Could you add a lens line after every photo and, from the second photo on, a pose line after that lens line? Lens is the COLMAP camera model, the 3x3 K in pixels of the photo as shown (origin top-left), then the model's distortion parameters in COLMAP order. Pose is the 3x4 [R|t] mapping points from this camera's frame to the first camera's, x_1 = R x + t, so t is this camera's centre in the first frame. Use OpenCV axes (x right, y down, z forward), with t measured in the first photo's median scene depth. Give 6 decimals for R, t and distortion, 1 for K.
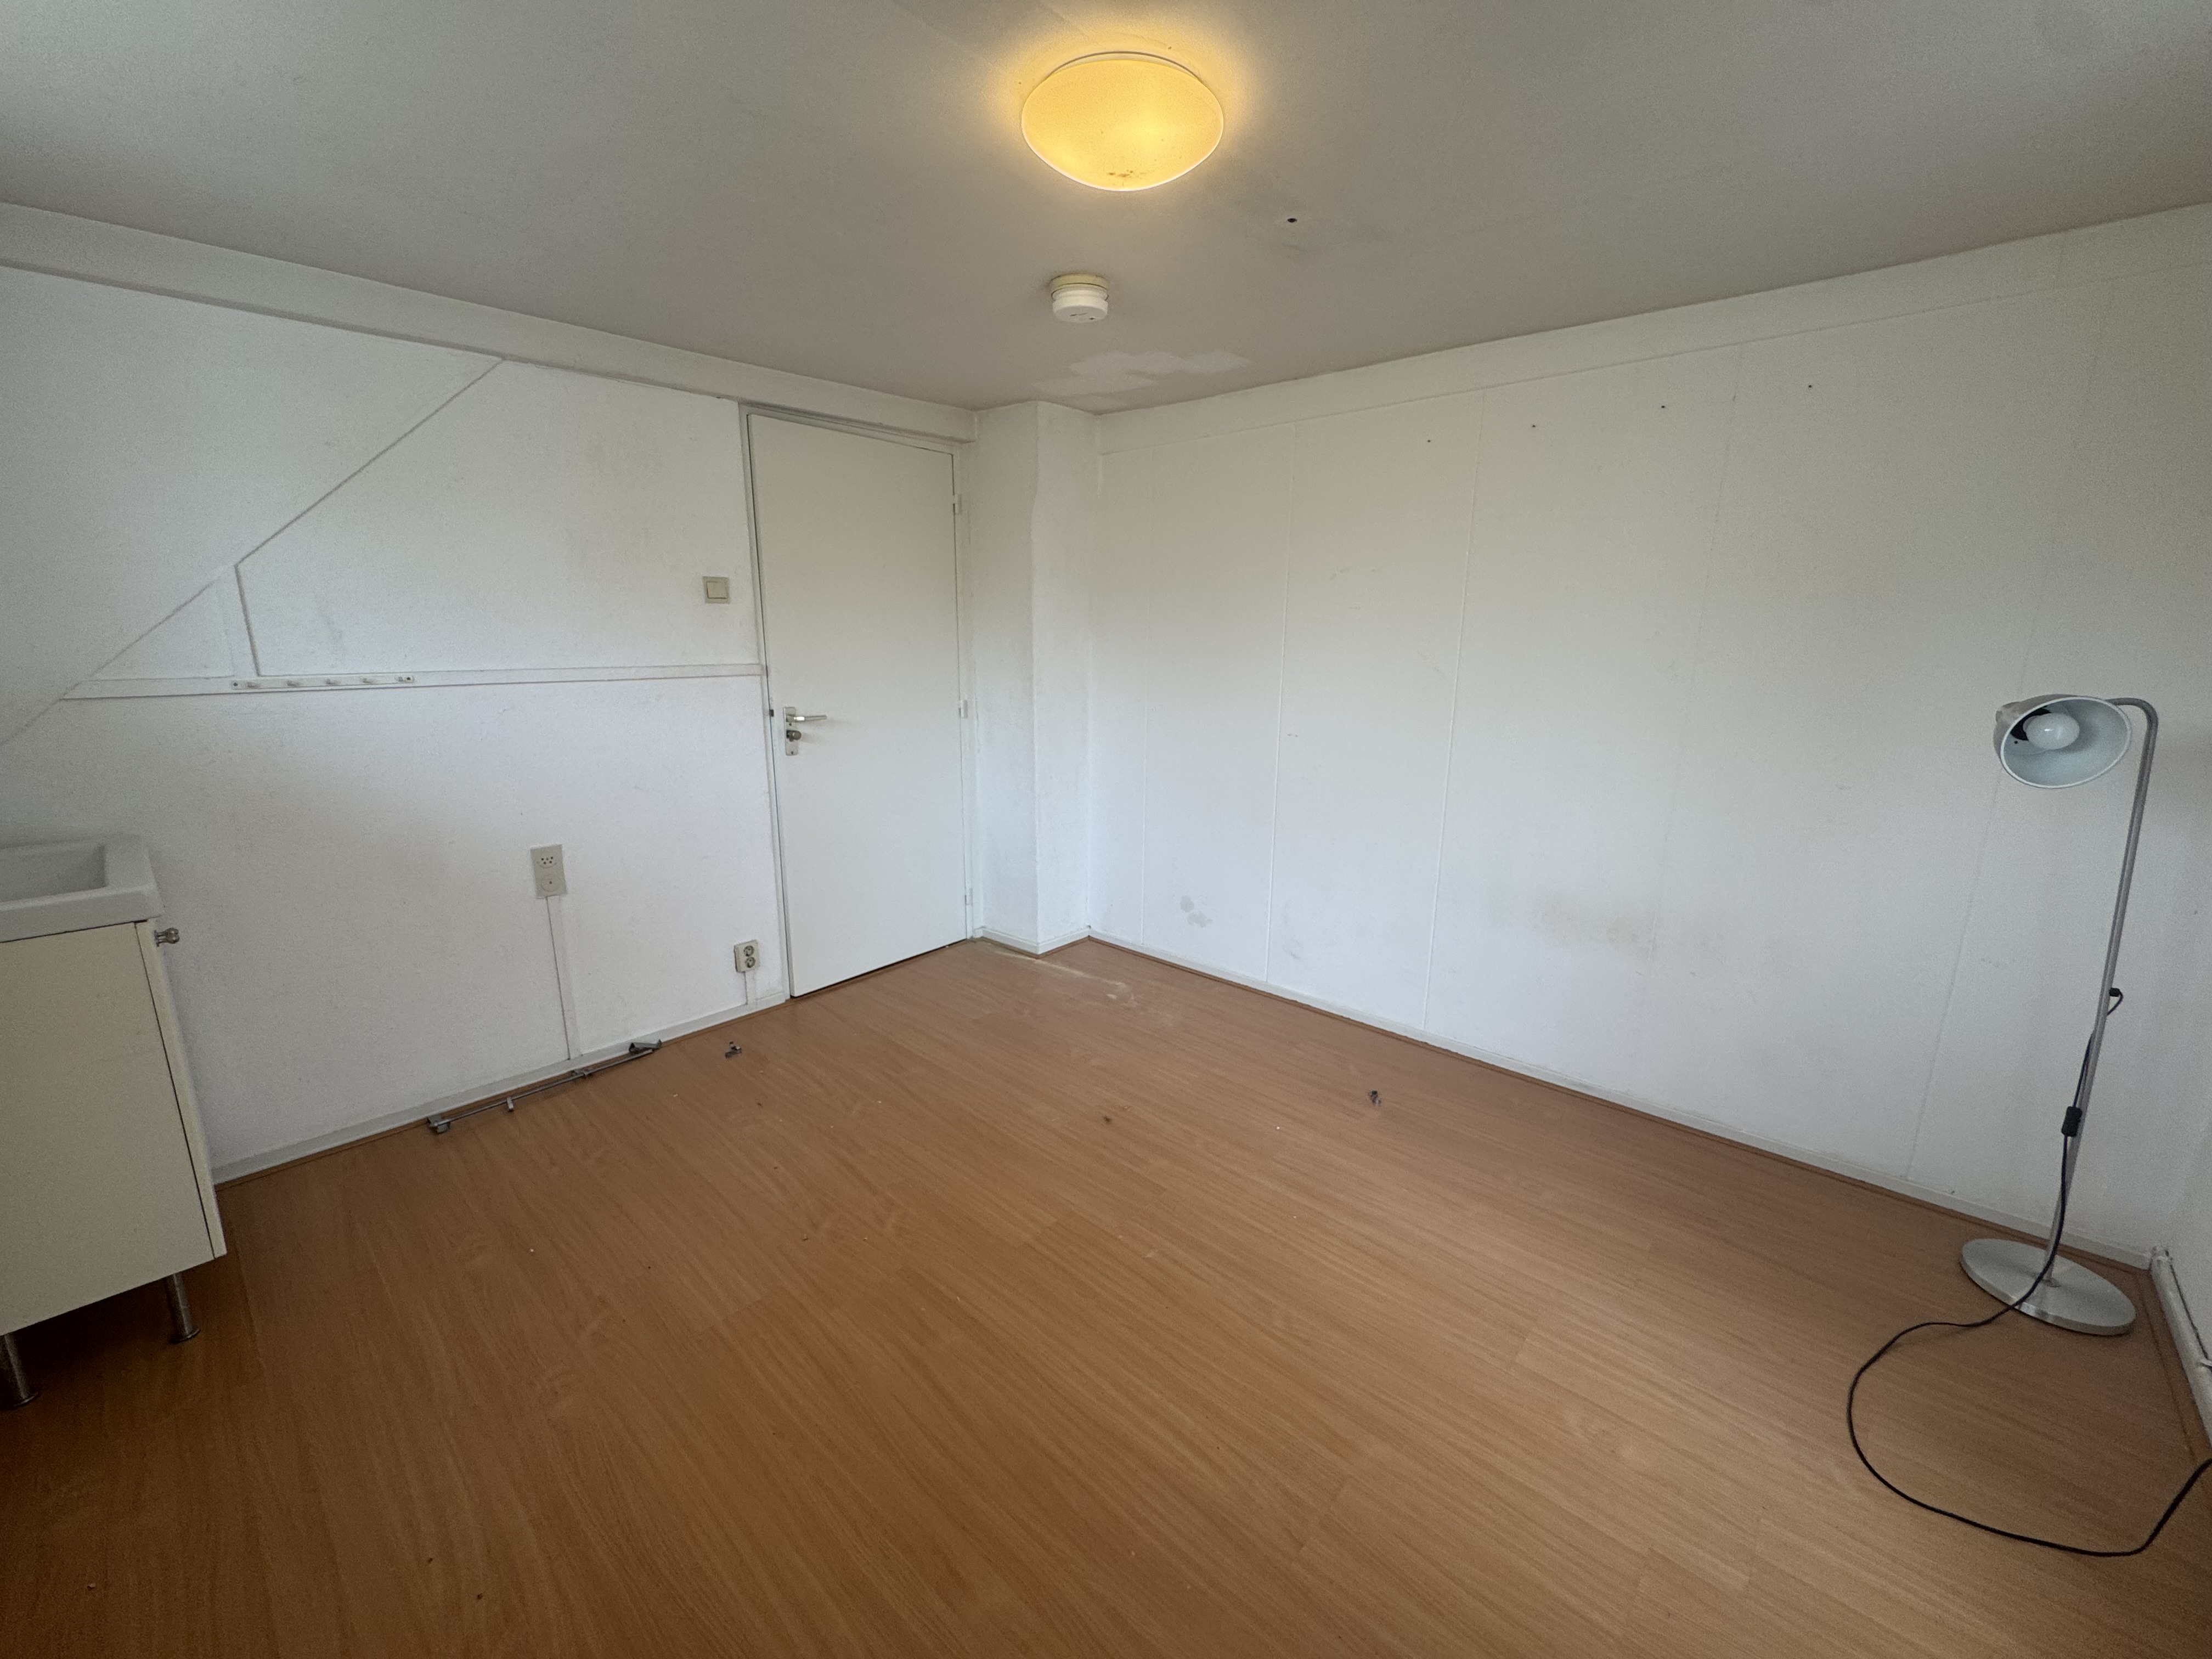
lens RADIAL K [[883.0, 0, 1104.7], [0, 883.0, 828.5], [0, 0, 1]] dist [-0.000943, -0.000208]
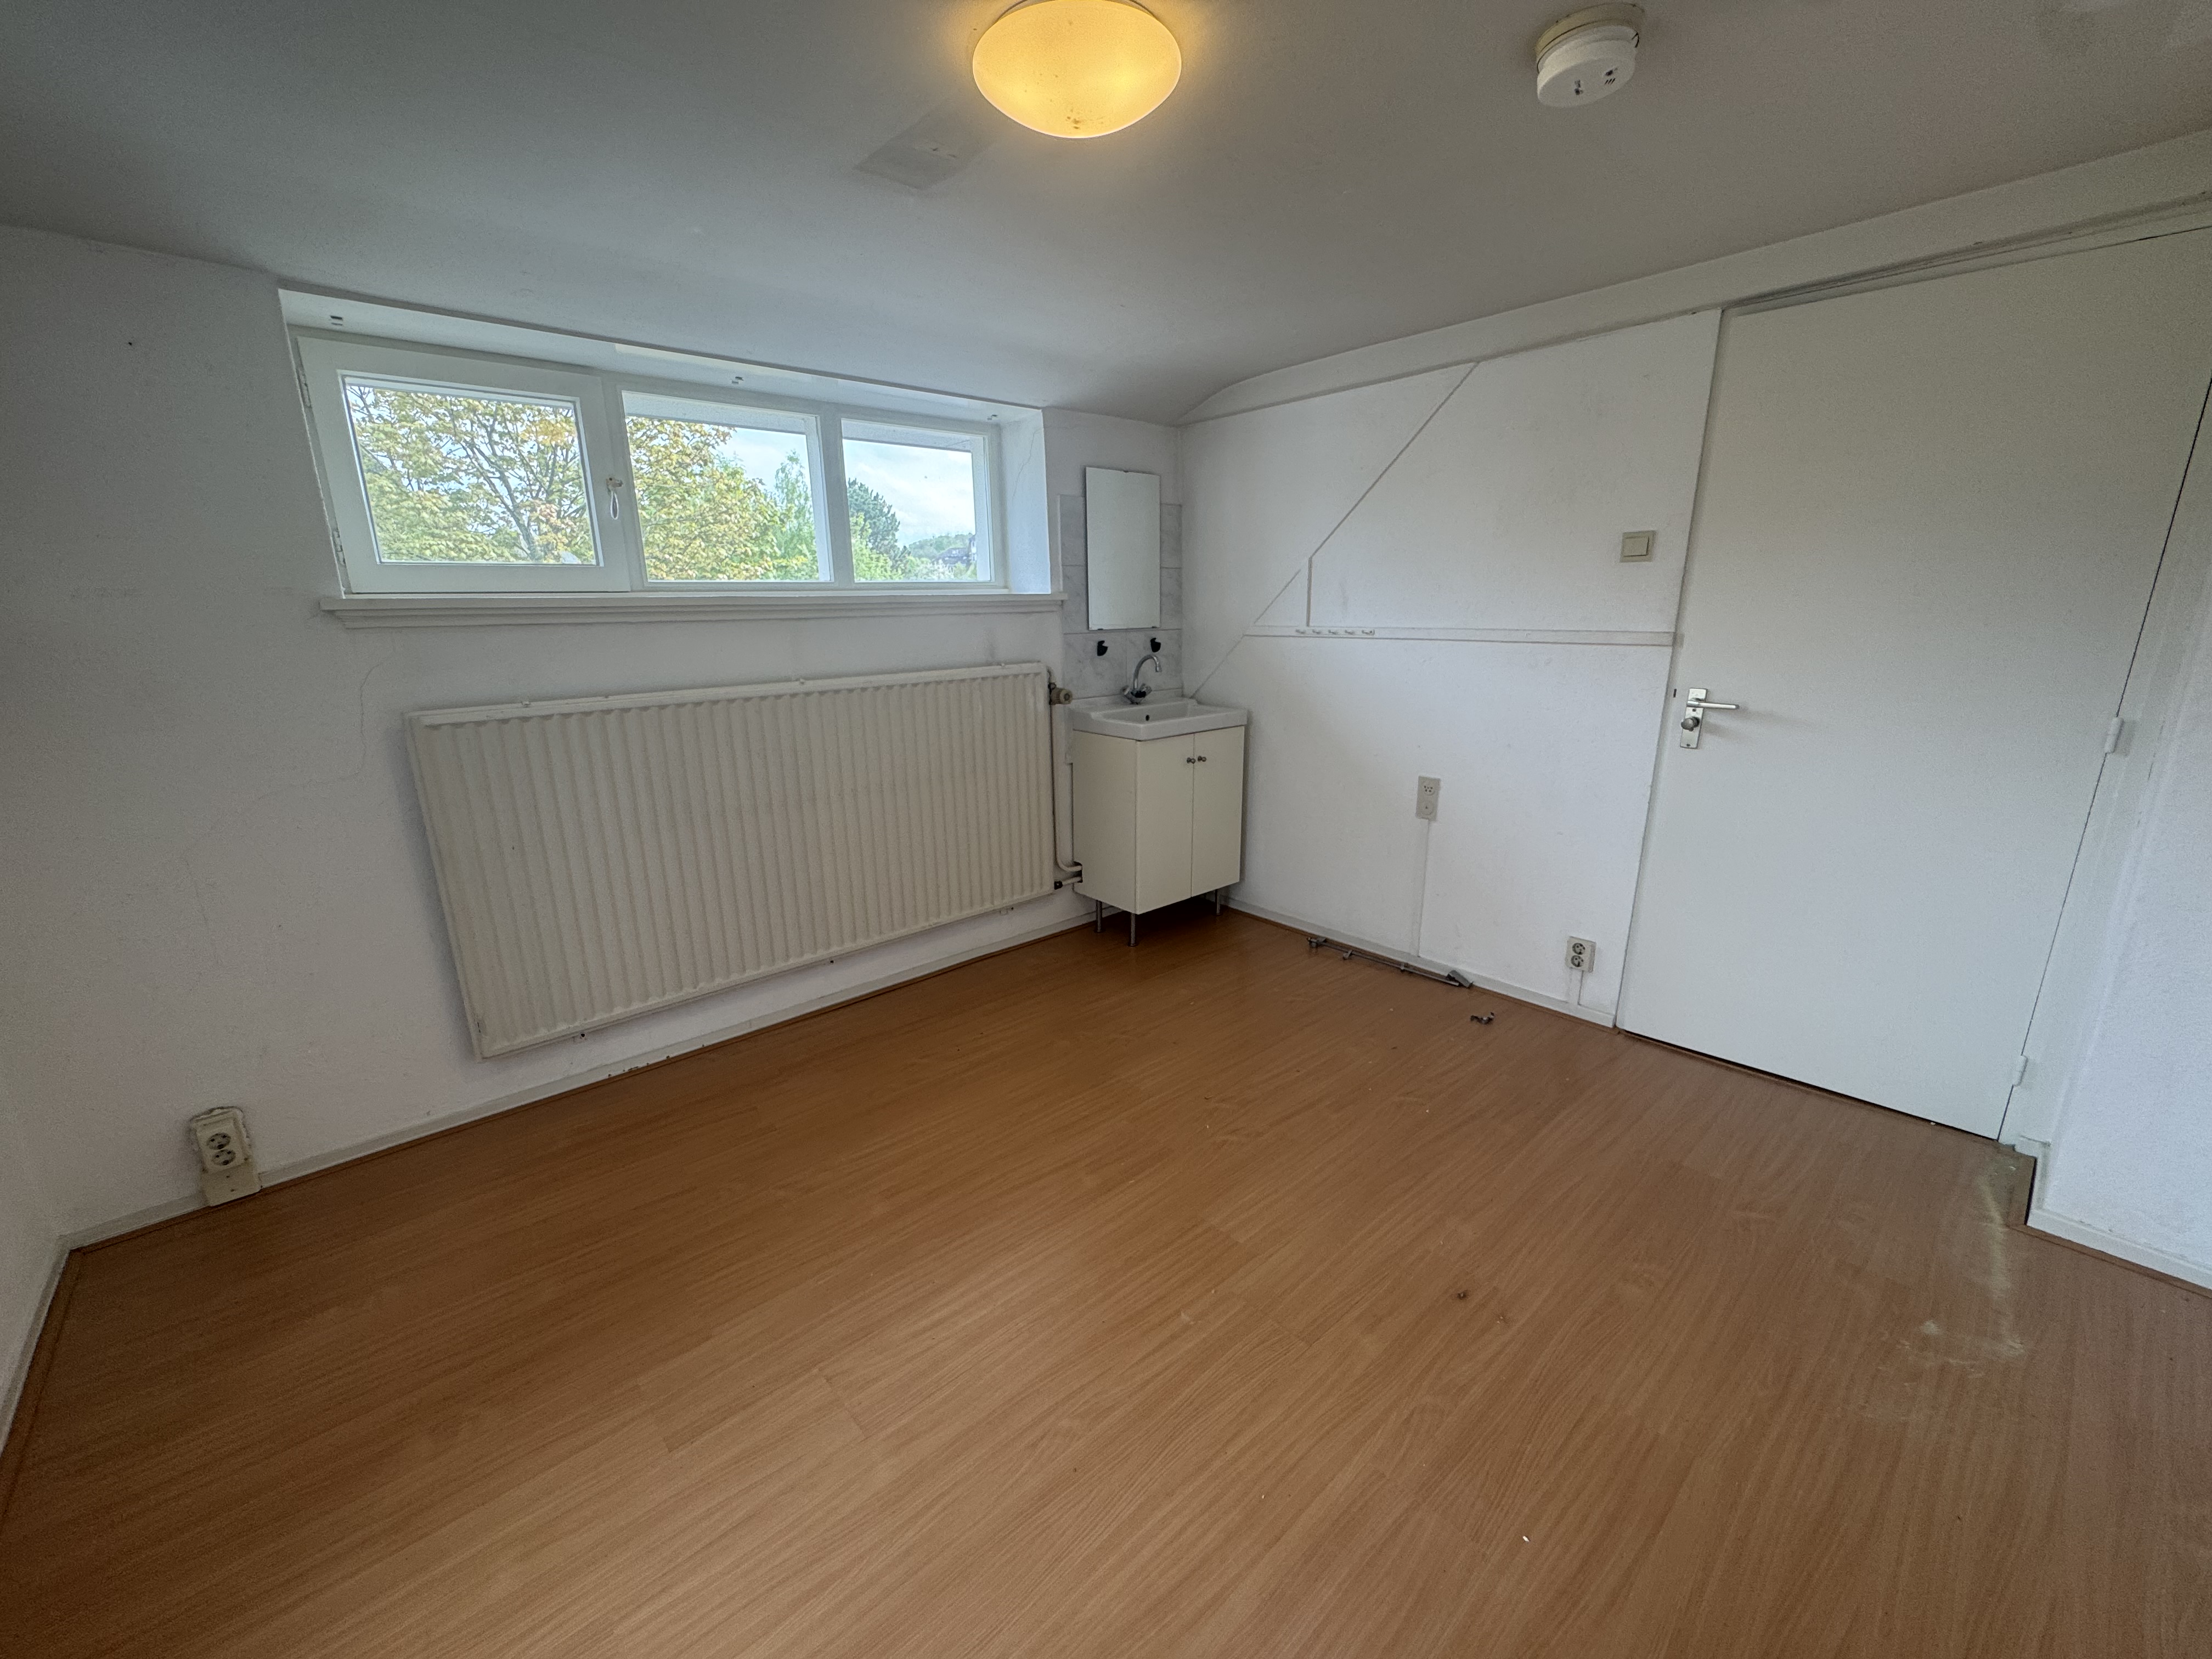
lens RADIAL K [[883.0, 0, 1105.6], [0, 883.0, 829.2], [0, 0, 1]] dist [-0.000943, -0.000208]
pose [[-0.102791, 0.245660, -0.963891, 0.584488], [-0.207147, 0.942492, 0.262296, -0.136388], [0.972895, 0.226629, -0.045992, 0.639840]]
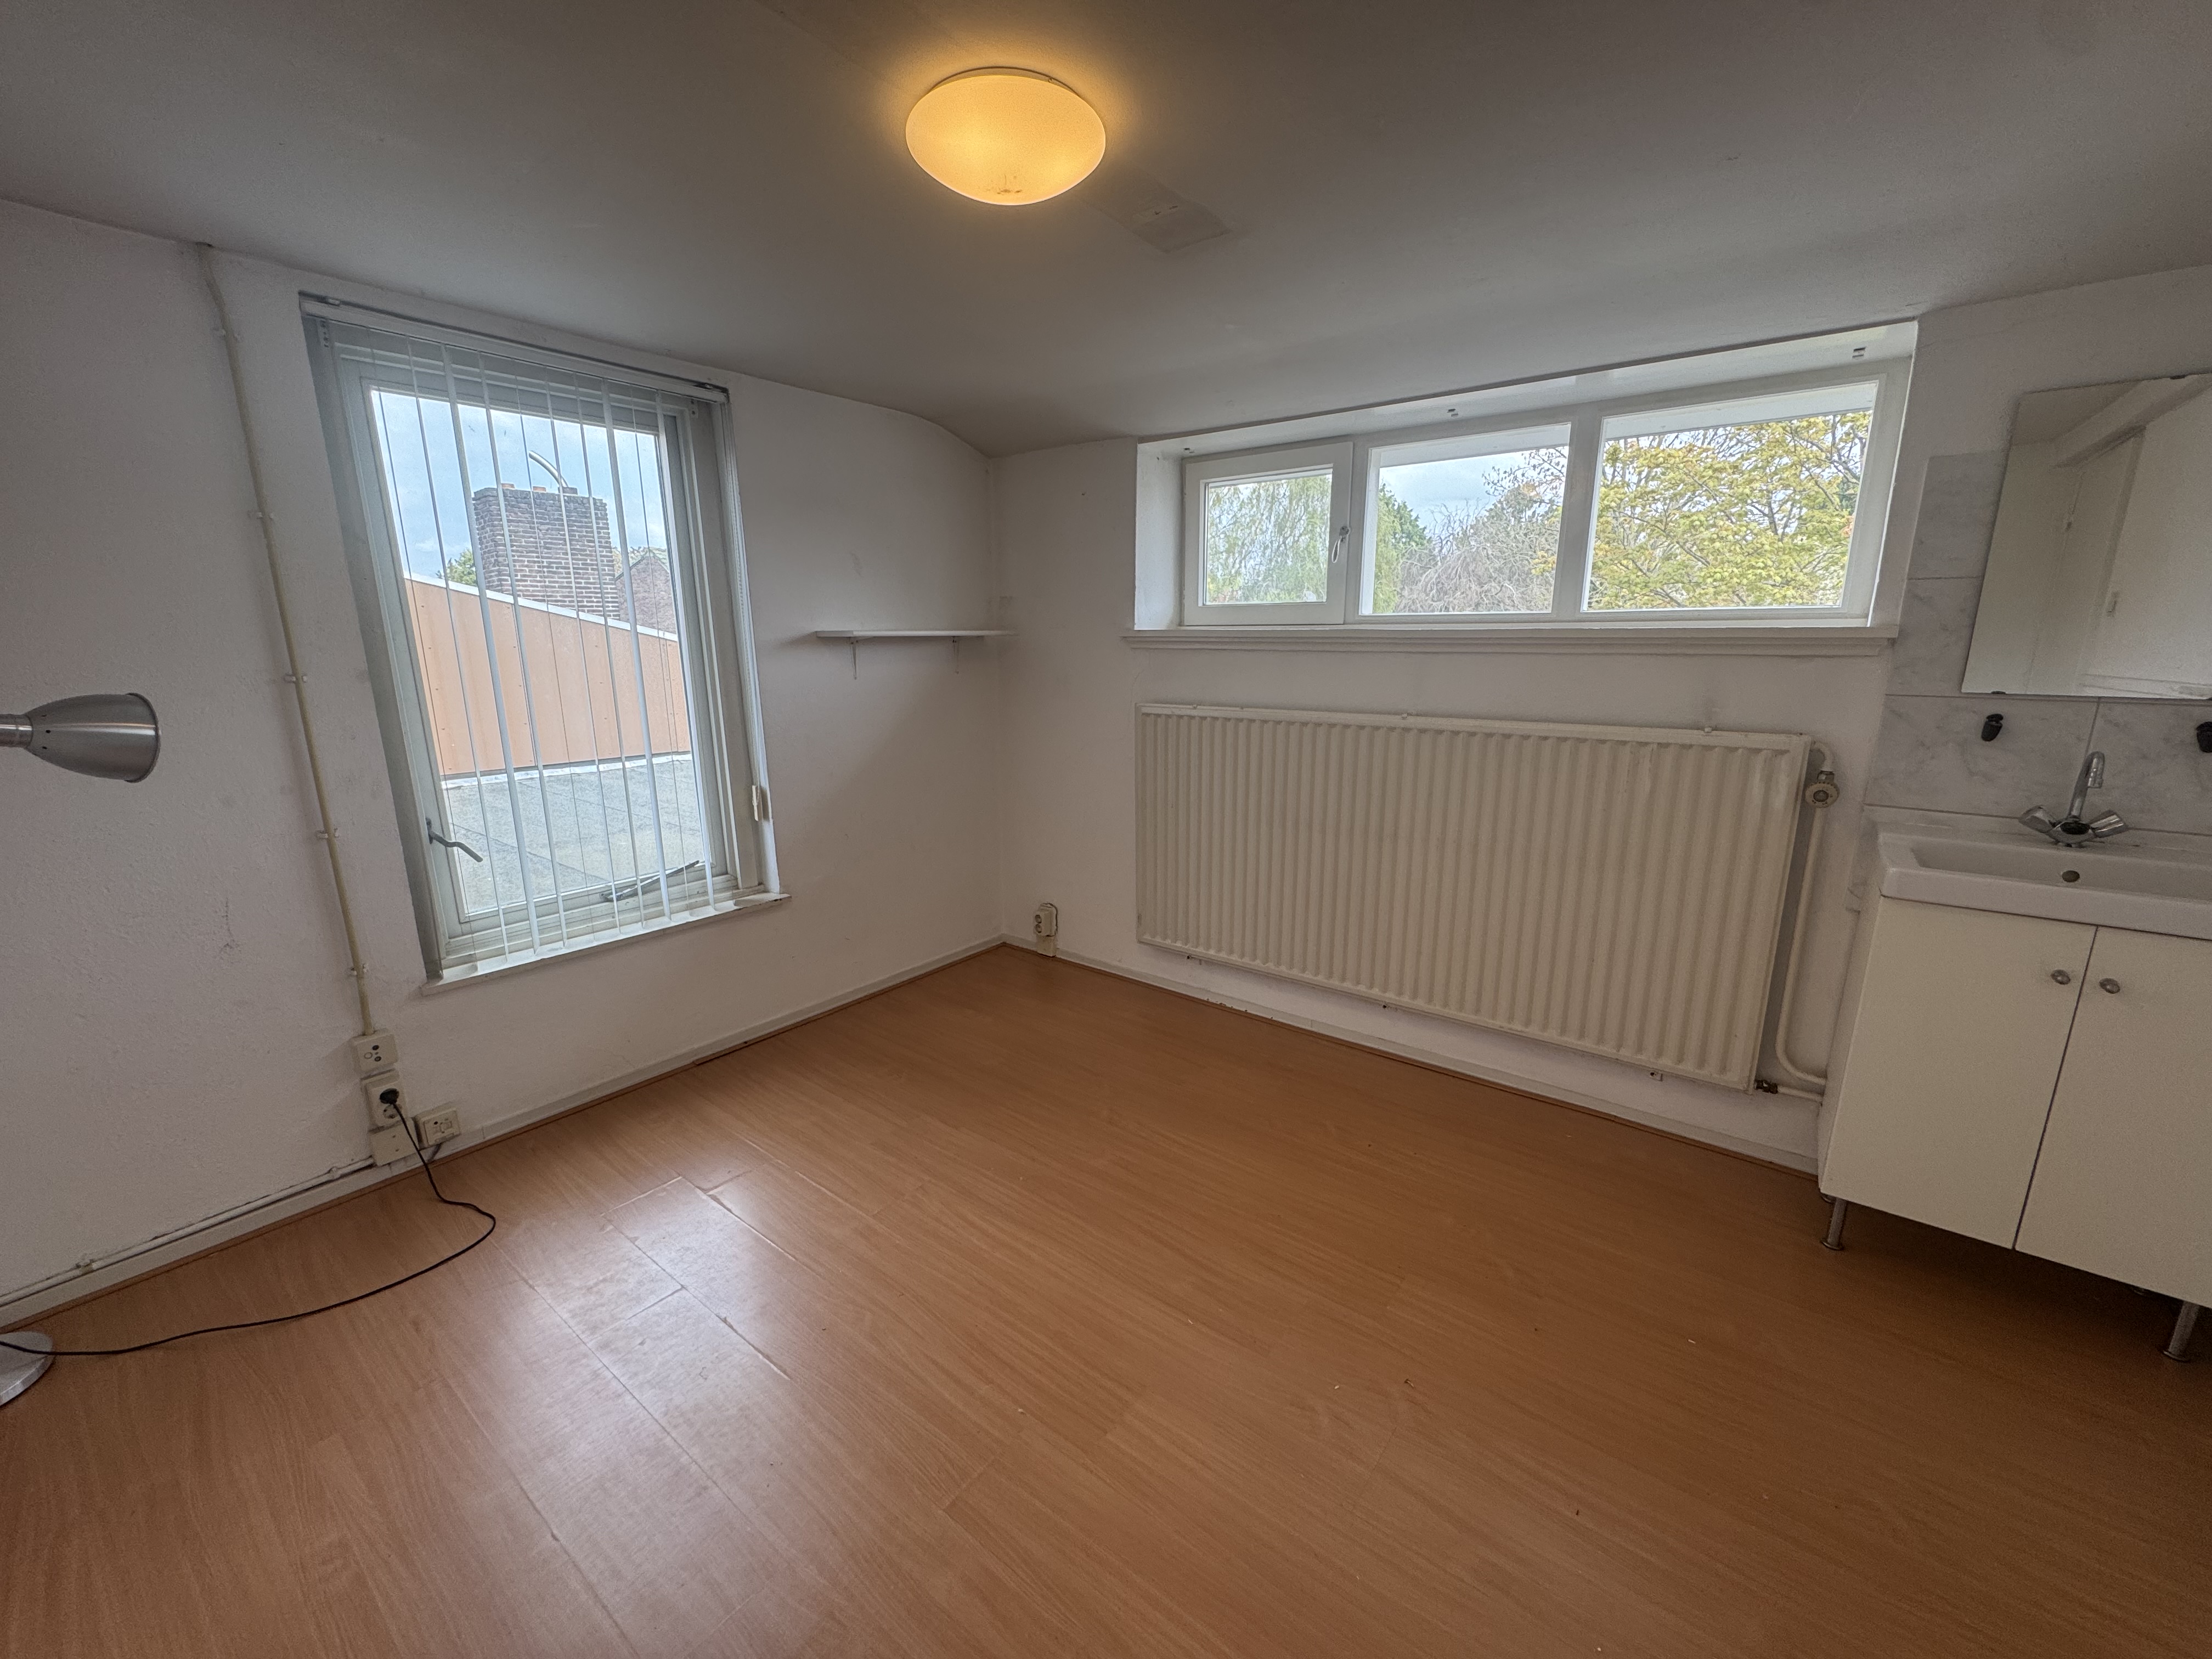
lens RADIAL K [[883.0, 0, 1107.2], [0, 883.0, 832.4], [0, 0, 1]] dist [-0.000943, -0.000208]
pose [[-0.996666, 0.012245, -0.080665, -0.001461], [-0.023463, 0.903892, 0.427116, -0.257512], [0.078142, 0.427585, -0.900592, 1.145919]]
